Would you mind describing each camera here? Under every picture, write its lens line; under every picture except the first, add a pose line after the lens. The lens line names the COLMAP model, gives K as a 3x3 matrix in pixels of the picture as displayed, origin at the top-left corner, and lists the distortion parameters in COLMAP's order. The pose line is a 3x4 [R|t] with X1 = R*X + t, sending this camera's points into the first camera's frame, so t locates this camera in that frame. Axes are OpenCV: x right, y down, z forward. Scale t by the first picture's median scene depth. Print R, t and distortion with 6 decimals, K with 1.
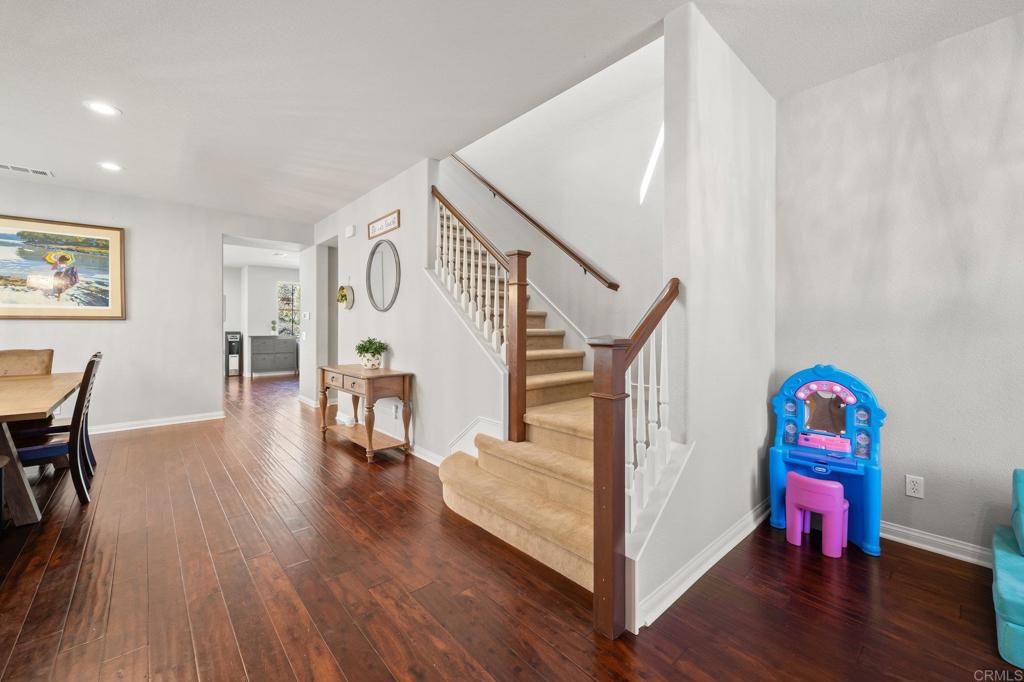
lens RADIAL K [[407.2, 0, 514.6], [0, 407.2, 325.8], [0, 0, 1]] dist [0.004475, 0.000346]
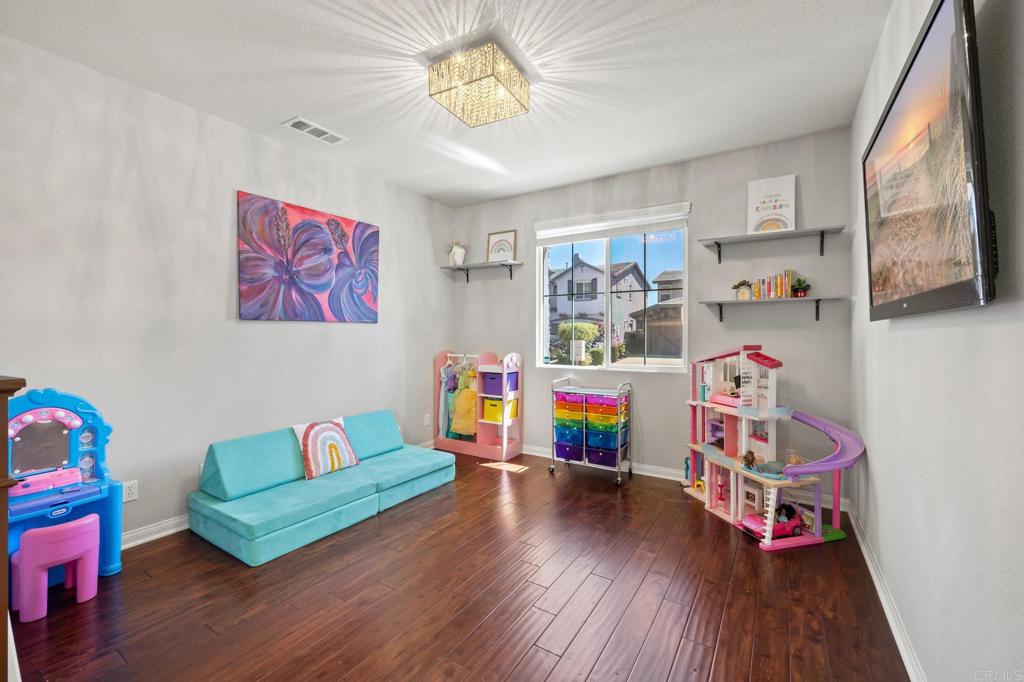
lens RADIAL K [[419.2, 0, 506.6], [0, 419.2, 335.5], [0, 0, 1]] dist [-0.002854, -0.000163]
pose [[-0.249249, -0.001083, 0.968439, -0.316966], [-0.000054, 0.999999, 0.001105, -0.014908], [-0.968439, 0.000223, -0.249249, 0.314930]]
